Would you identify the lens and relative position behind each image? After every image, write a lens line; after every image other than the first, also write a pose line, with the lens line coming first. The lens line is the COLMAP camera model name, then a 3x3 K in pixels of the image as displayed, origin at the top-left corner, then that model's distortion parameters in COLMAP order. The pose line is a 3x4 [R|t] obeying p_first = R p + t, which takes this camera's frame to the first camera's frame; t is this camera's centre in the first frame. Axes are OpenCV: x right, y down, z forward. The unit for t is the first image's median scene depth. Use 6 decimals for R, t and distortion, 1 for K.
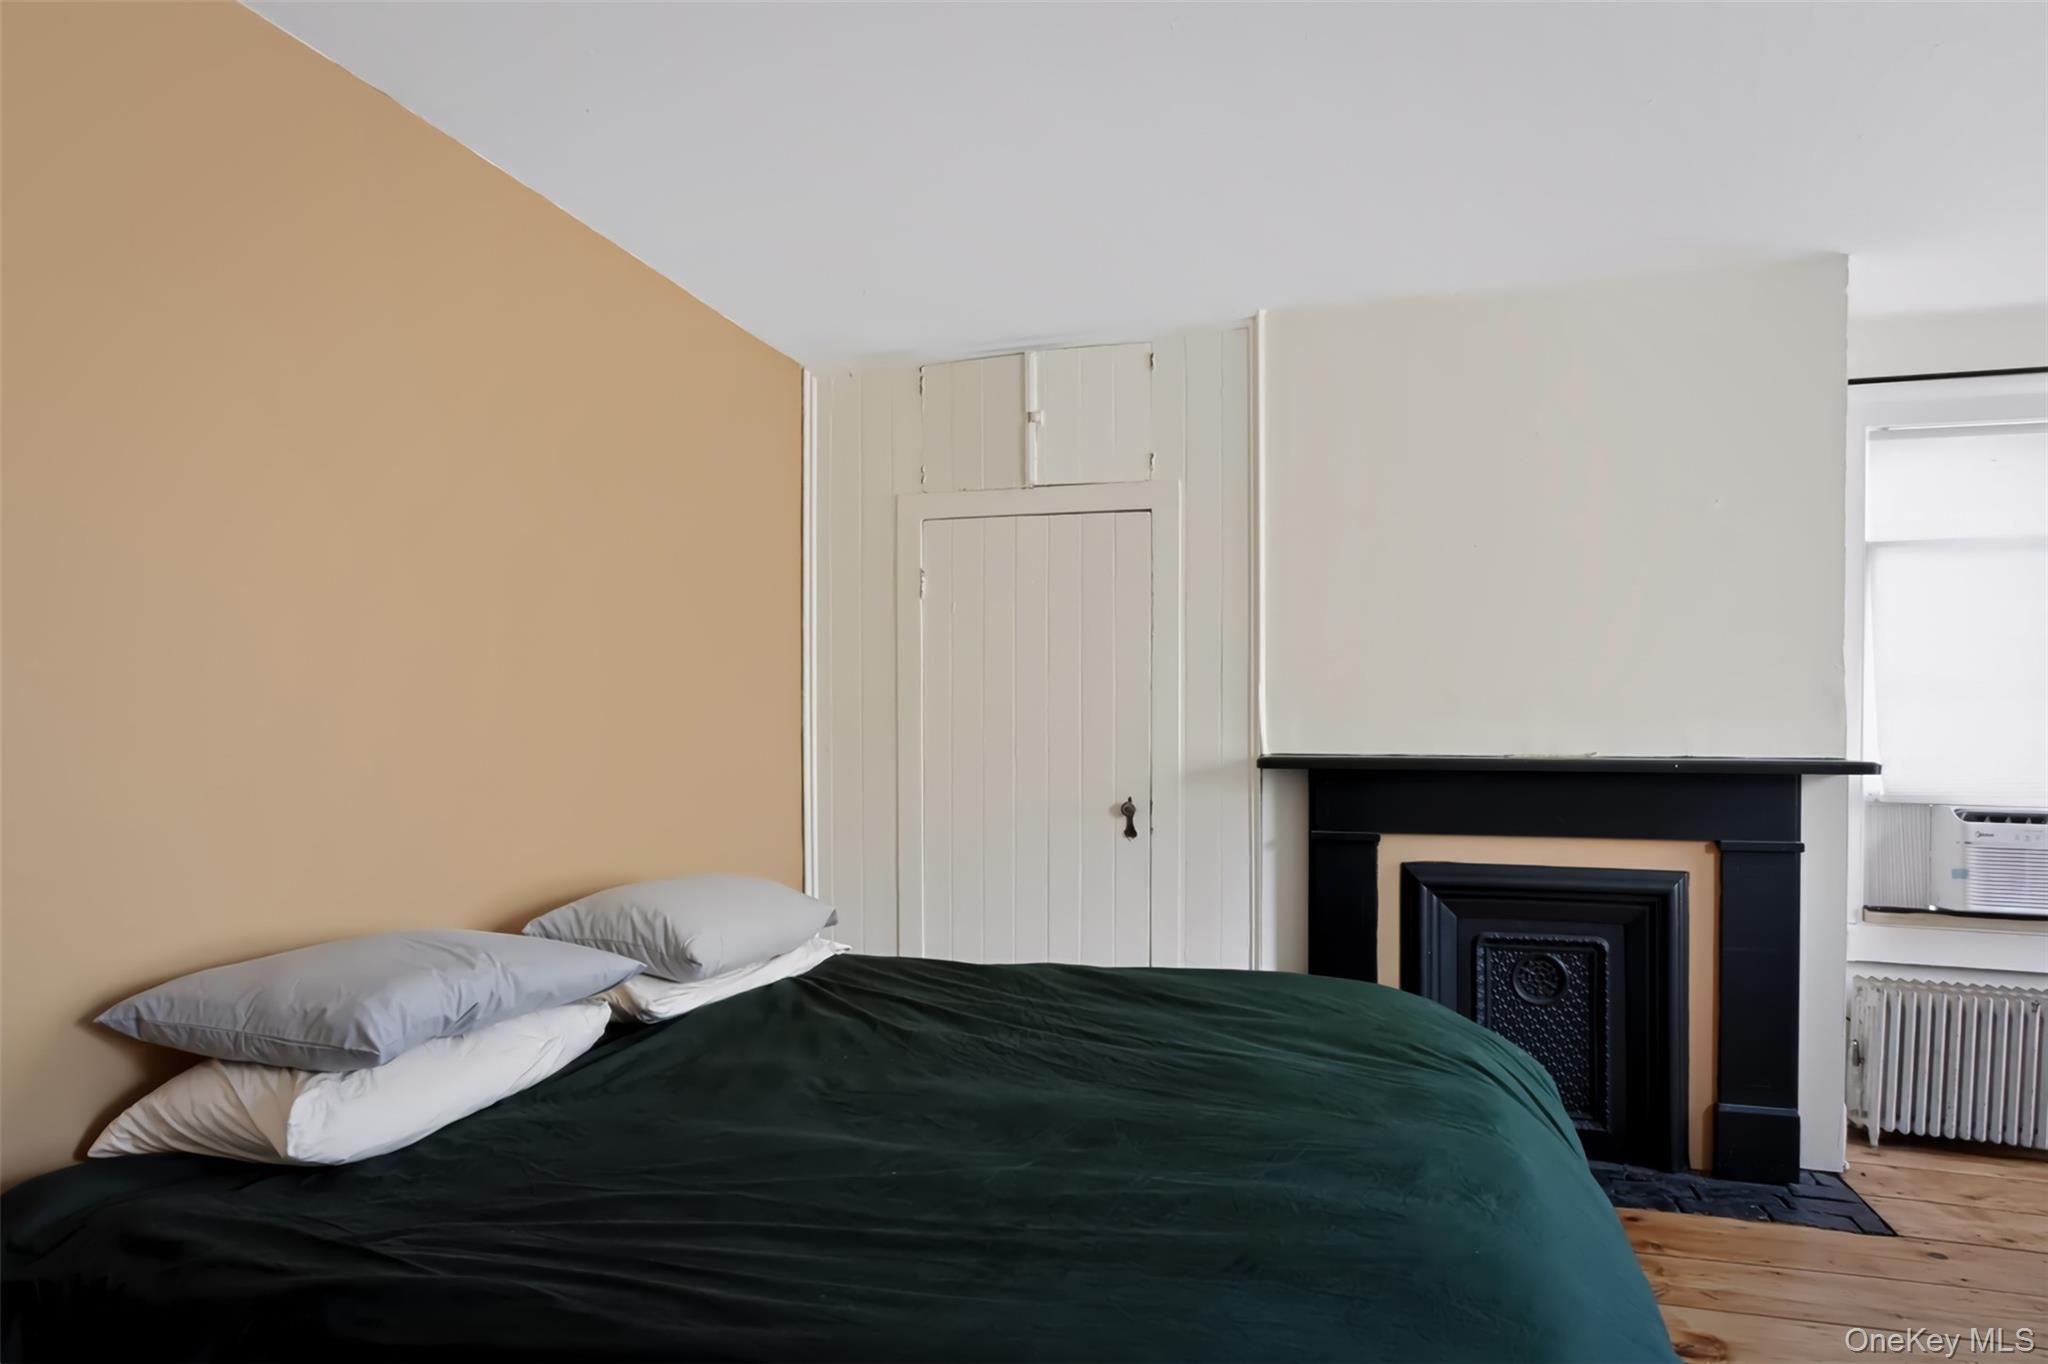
lens RADIAL K [[1165.4, 0, 1024.0], [0, 1165.4, 752.9], [0, 0, 1]] dist [-0.000199, 0.000233]
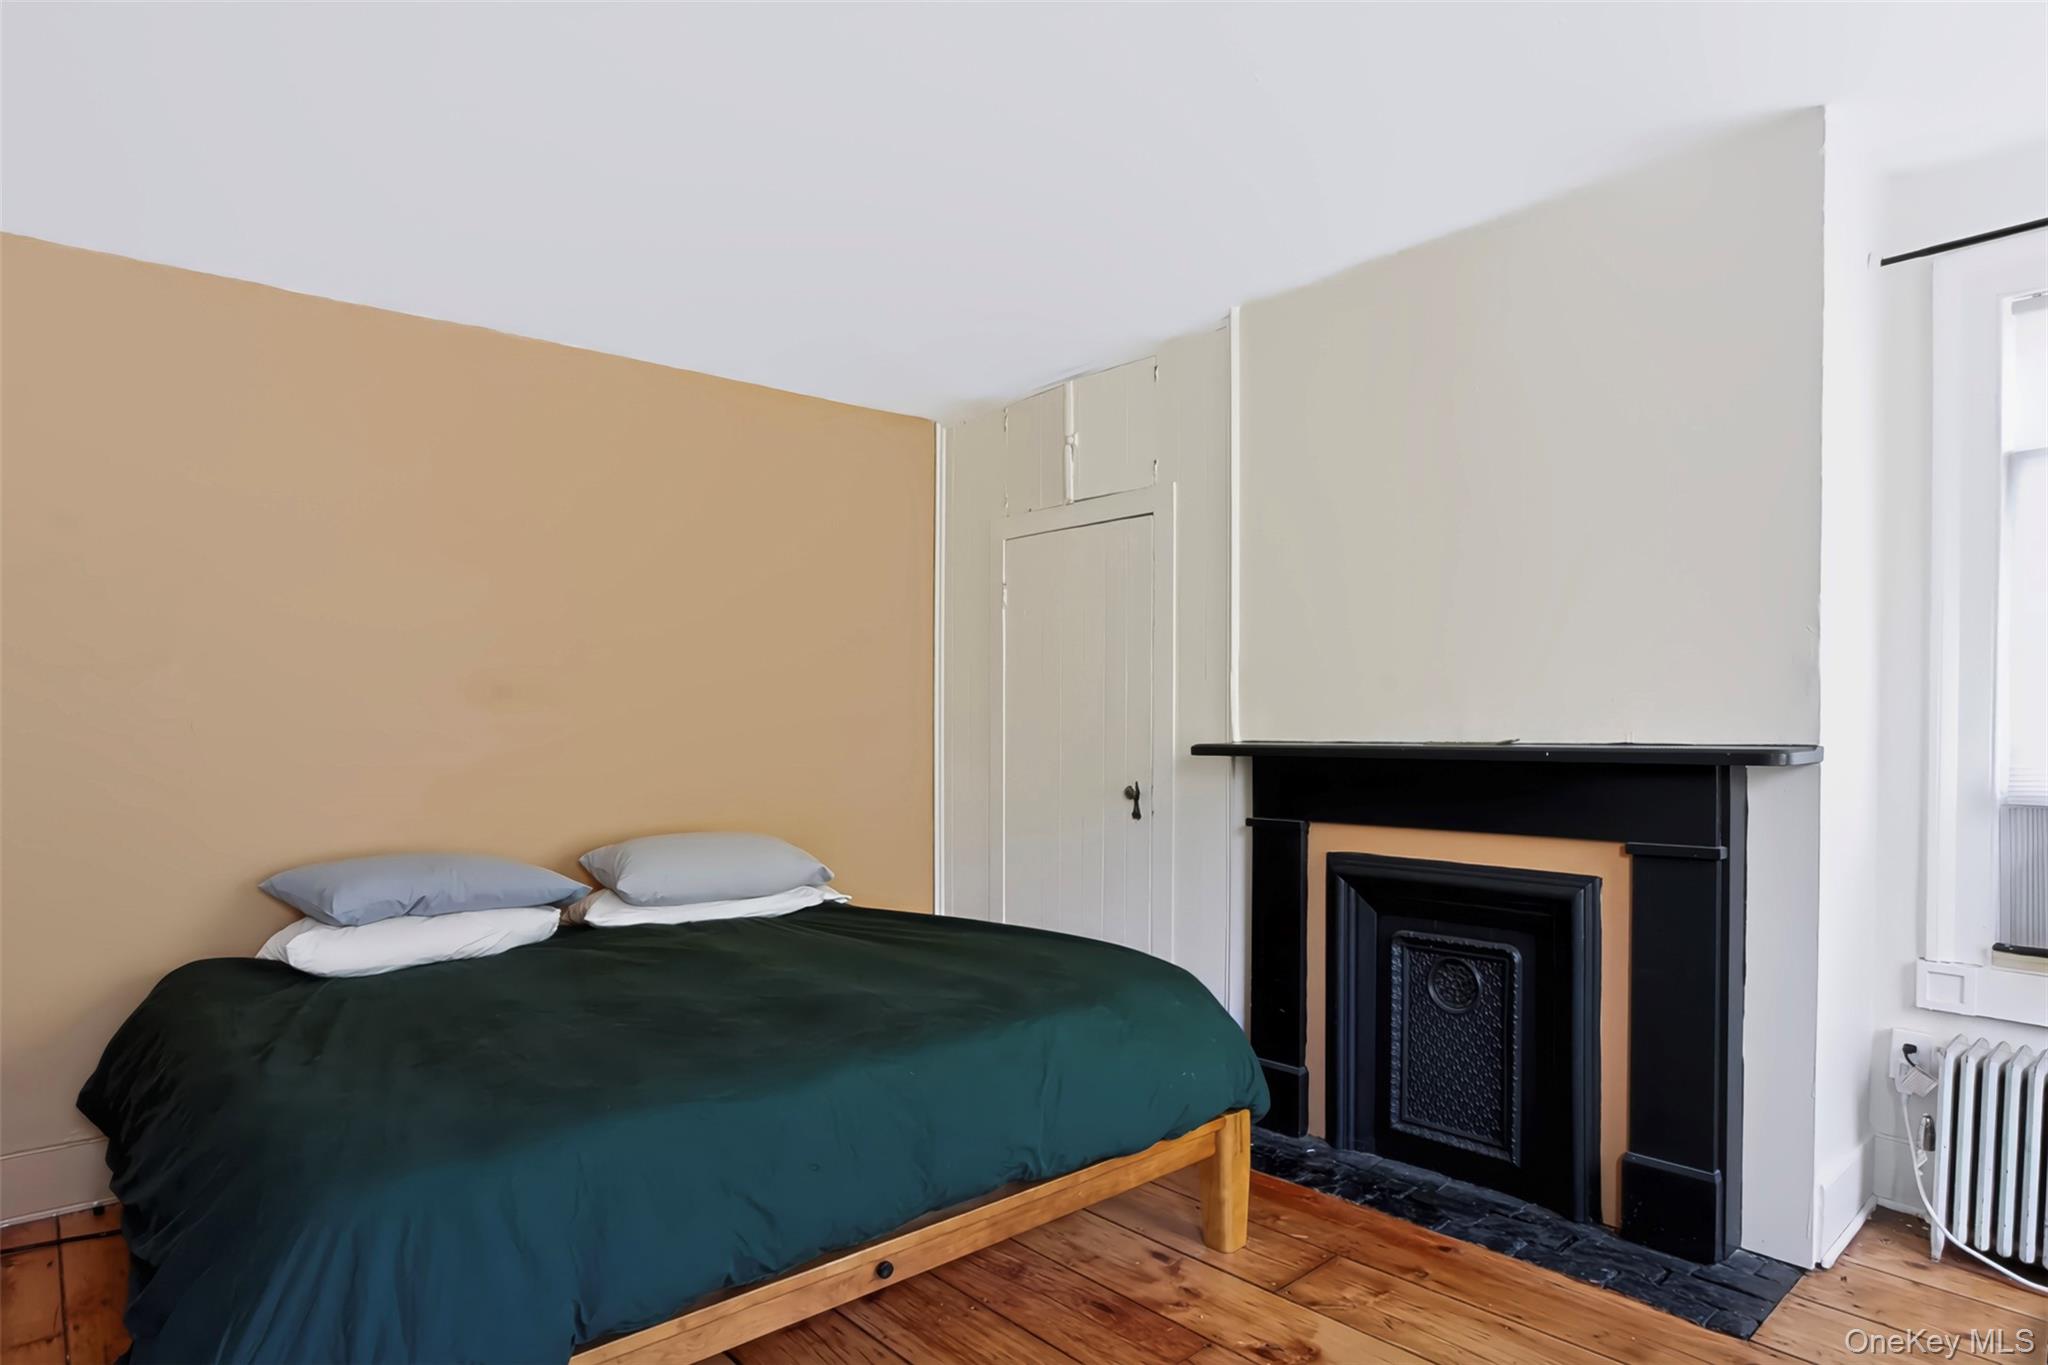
lens RADIAL K [[1146.9, 0, 1024.7], [0, 1146.9, 744.2], [0, 0, 1]] dist [-0.000795, -0.000218]
pose [[0.845501, -0.001069, -0.533973, 0.640264], [0.002314, 0.999996, 0.001662, 0.001289], [0.533969, -0.002641, 0.845500, 0.055328]]
